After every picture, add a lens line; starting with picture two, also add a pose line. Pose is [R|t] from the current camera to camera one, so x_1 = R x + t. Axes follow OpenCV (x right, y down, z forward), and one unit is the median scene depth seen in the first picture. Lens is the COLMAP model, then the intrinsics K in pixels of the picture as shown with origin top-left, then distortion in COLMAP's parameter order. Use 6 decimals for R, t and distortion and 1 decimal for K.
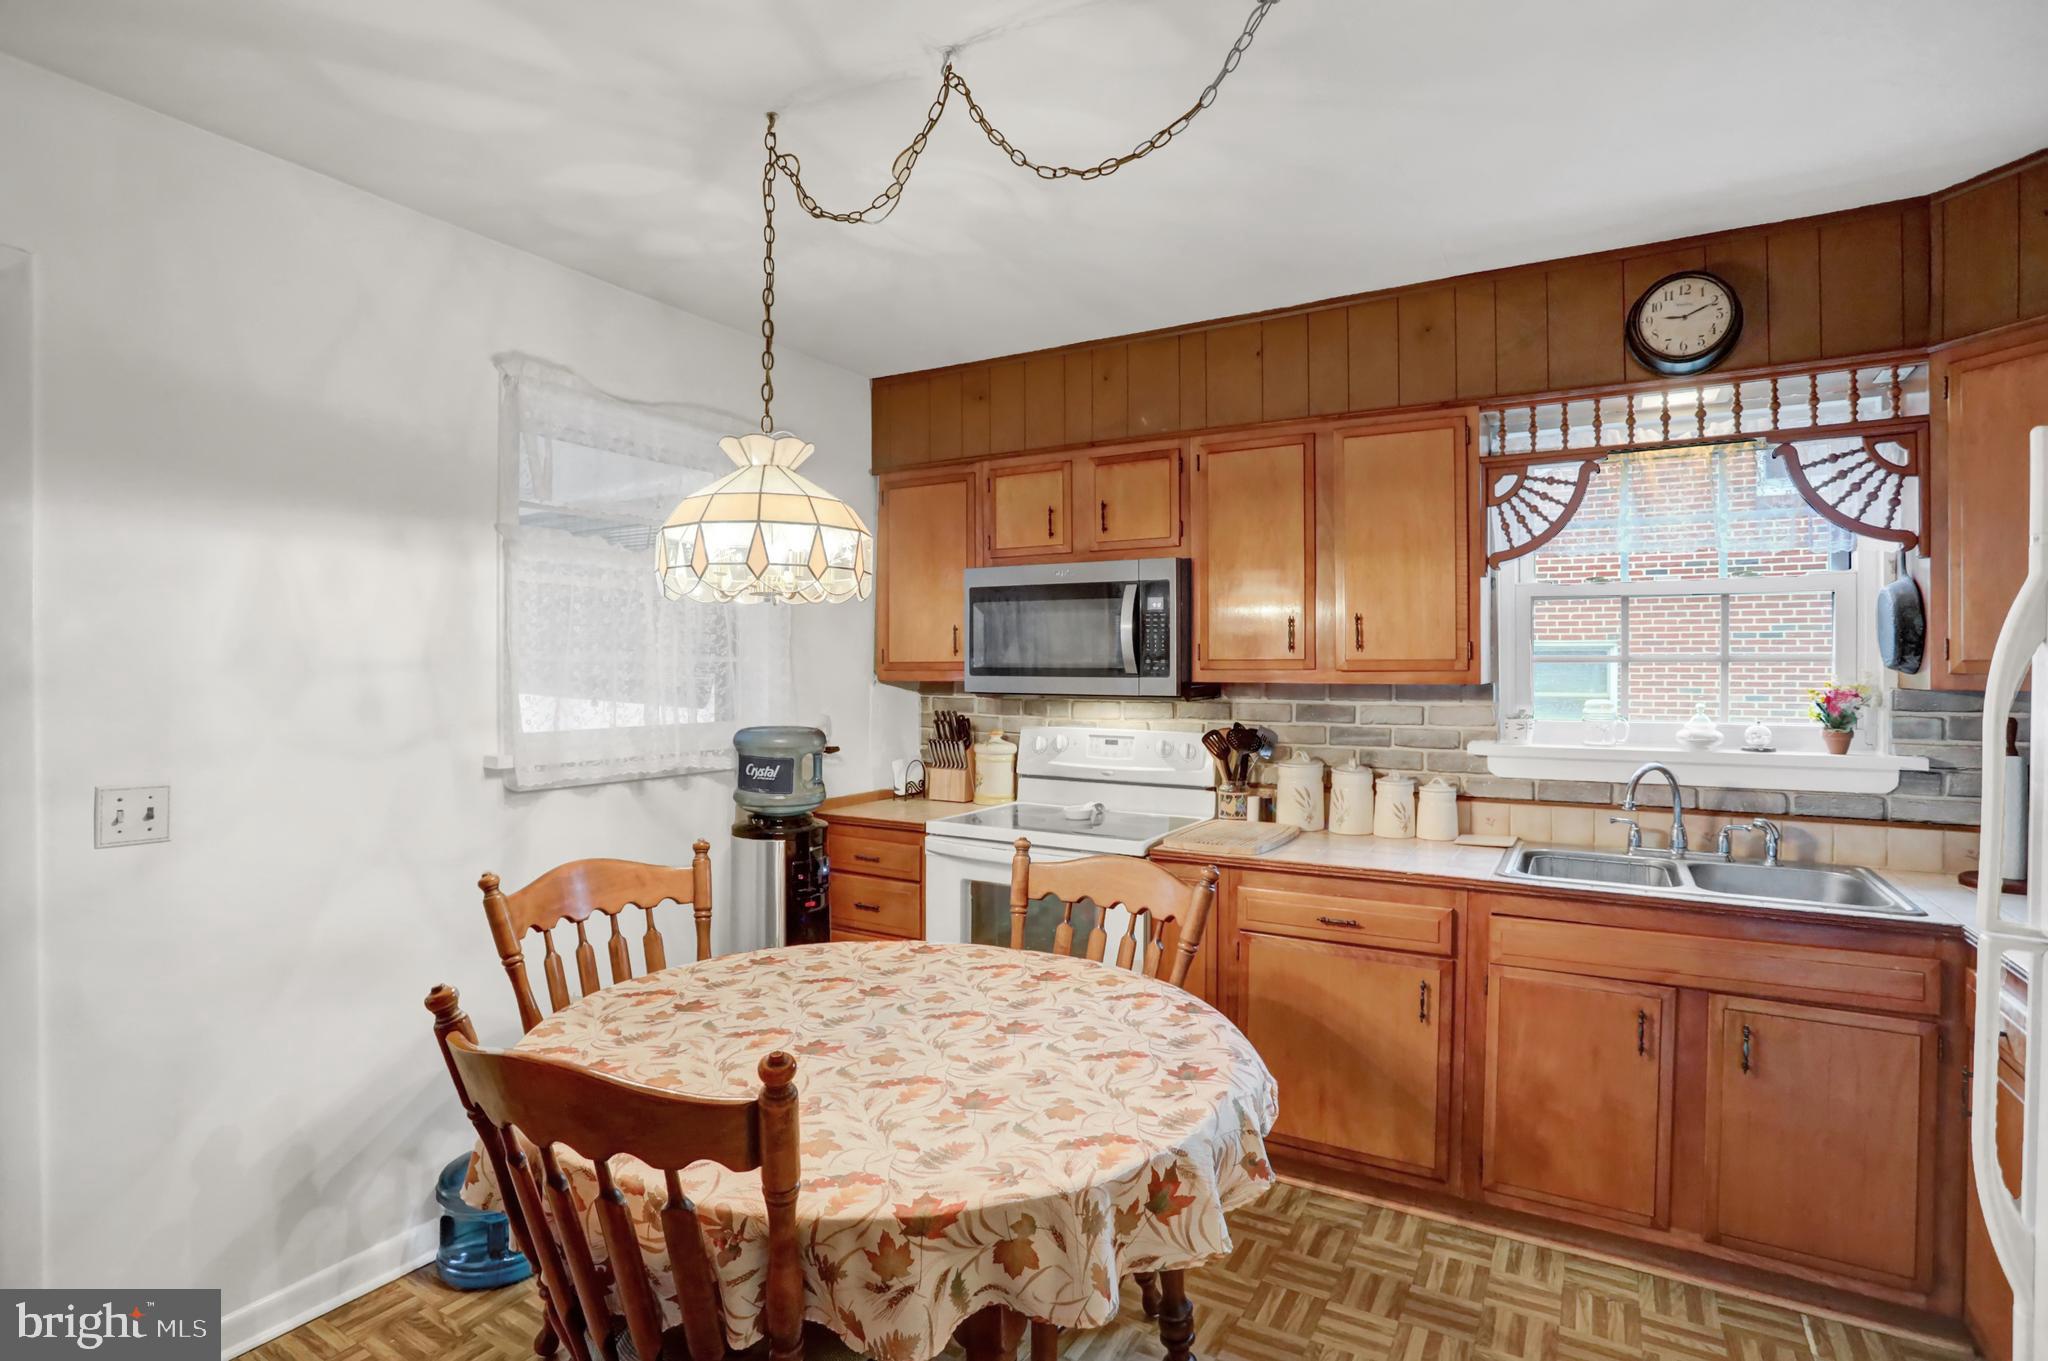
lens RADIAL K [[1071.5, 0, 1024.0], [0, 1071.5, 680.5], [0, 0, 1]] dist [-0.105808, 0.054723]
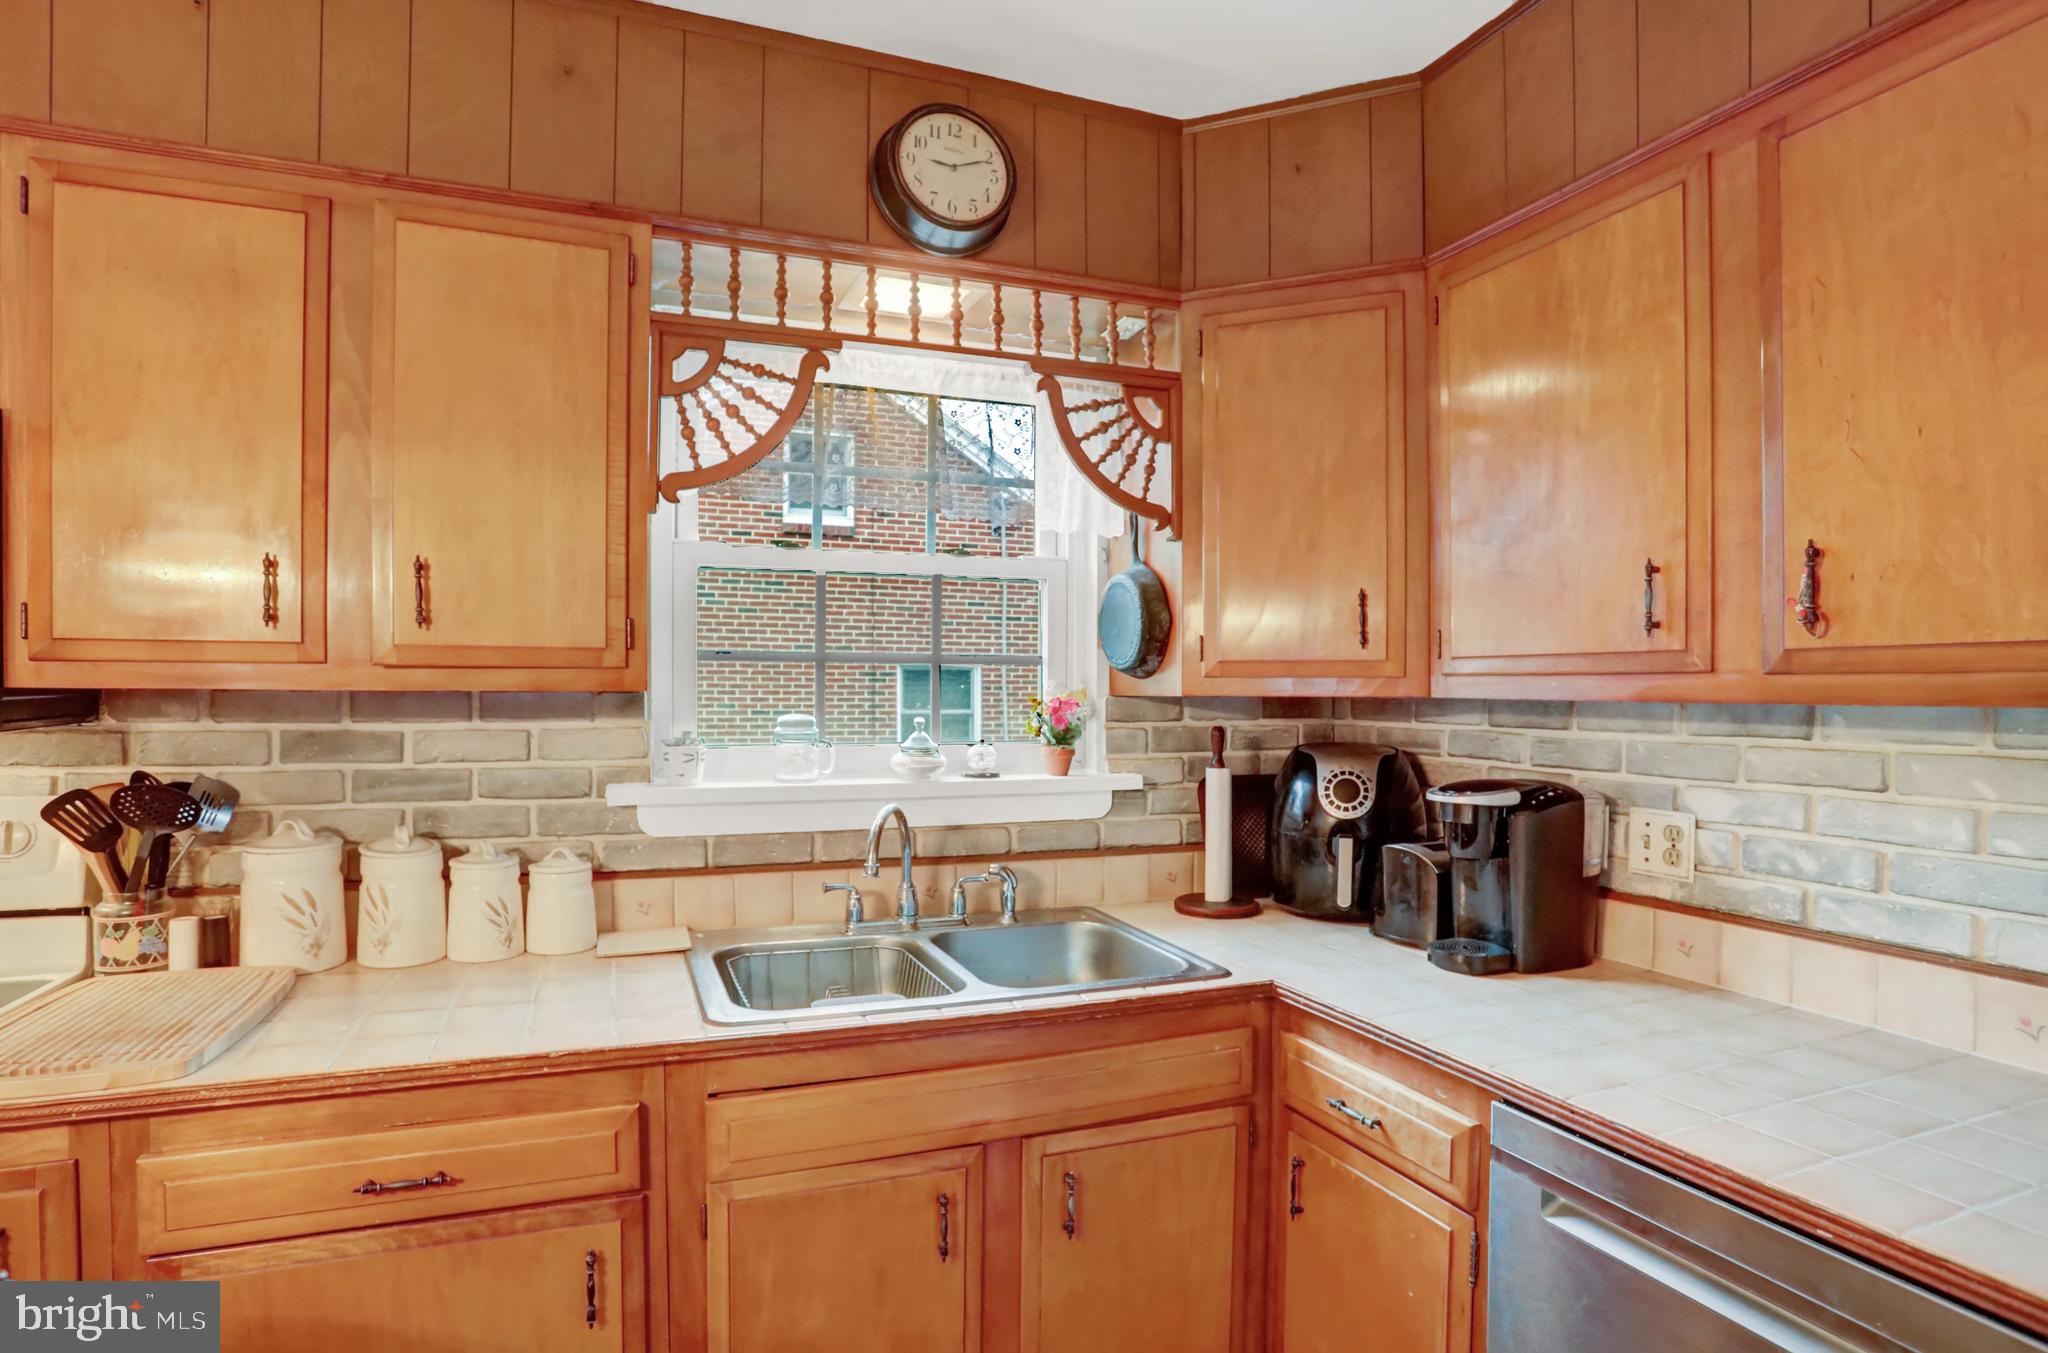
lens RADIAL K [[1031.0, 0, 1017.5], [0, 1031.0, 704.9], [0, 0, 1]] dist [-0.072833, 0.033923]
pose [[0.622601, -0.006577, 0.782512, 0.113760], [0.003875, 0.999978, 0.005322, 0.009686], [-0.782530, -0.000281, 0.622613, 0.485277]]
